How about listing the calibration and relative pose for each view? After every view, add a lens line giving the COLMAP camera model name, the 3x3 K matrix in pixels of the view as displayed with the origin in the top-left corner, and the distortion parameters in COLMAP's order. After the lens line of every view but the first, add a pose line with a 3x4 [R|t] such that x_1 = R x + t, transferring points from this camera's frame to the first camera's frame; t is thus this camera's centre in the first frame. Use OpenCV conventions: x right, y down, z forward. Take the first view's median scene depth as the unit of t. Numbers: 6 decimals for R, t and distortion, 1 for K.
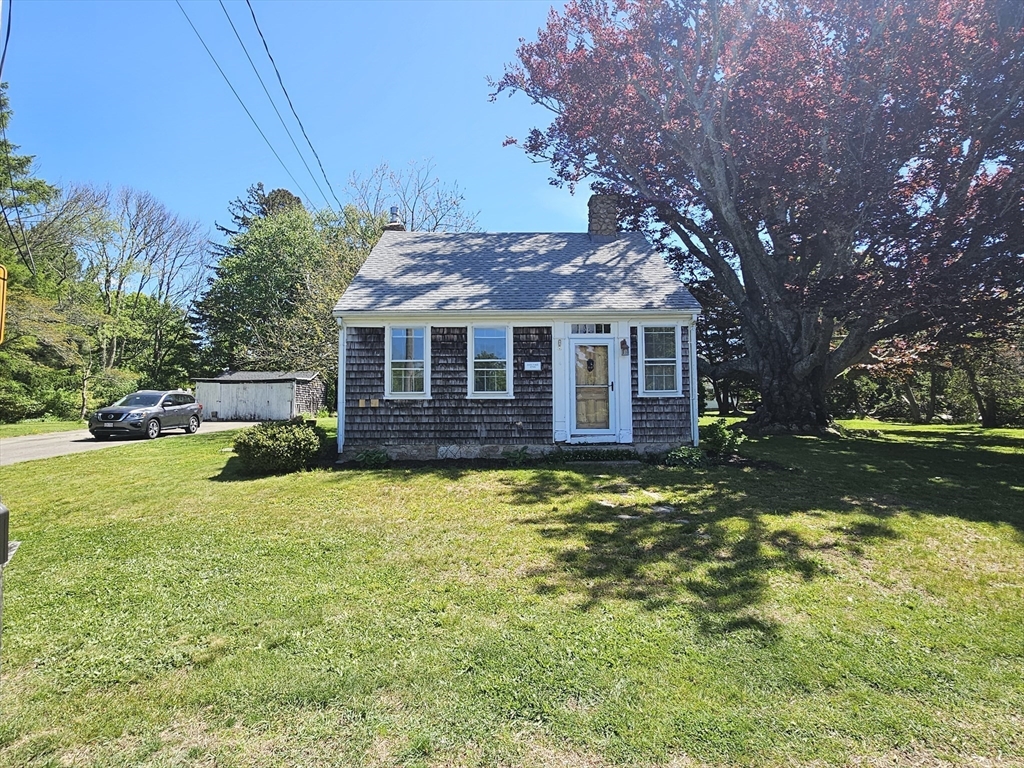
lens RADIAL K [[411.9, 0, 533.9], [0, 411.9, 365.1], [0, 0, 1]] dist [-0.001073, -0.000005]
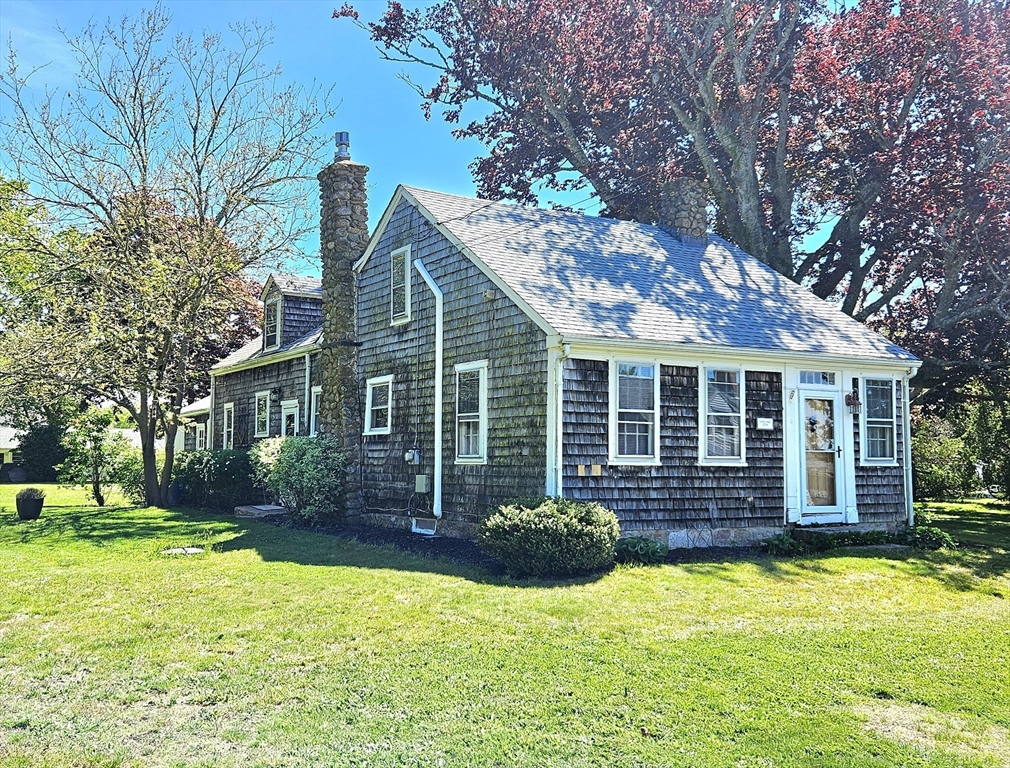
lens RADIAL K [[1007.6, 0, 501.5], [0, 1007.6, 387.8], [0, 0, 1]] dist [0.025470, 0.000000]
pose [[0.878705, 0.046314, 0.475113, -1.318568], [-0.038114, 0.998912, -0.026885, 0.005457], [-0.475841, 0.005516, 0.879514, -0.404363]]
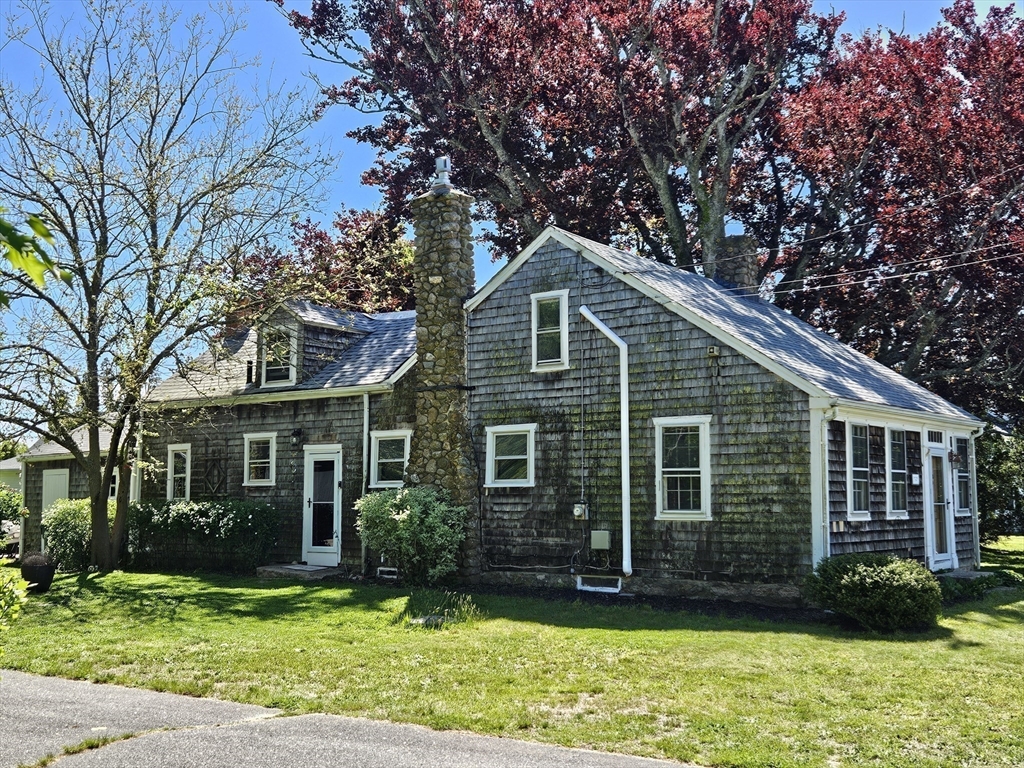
lens RADIAL K [[1116.1, 0, 515.3], [0, 1116.1, 381.3], [0, 0, 1]] dist [0.084568, 0.000000]
pose [[0.635765, 0.084944, 0.767194, -2.256068], [-0.046835, 0.996340, -0.071504, 0.006457], [-0.770460, 0.009528, 0.637417, 0.178659]]
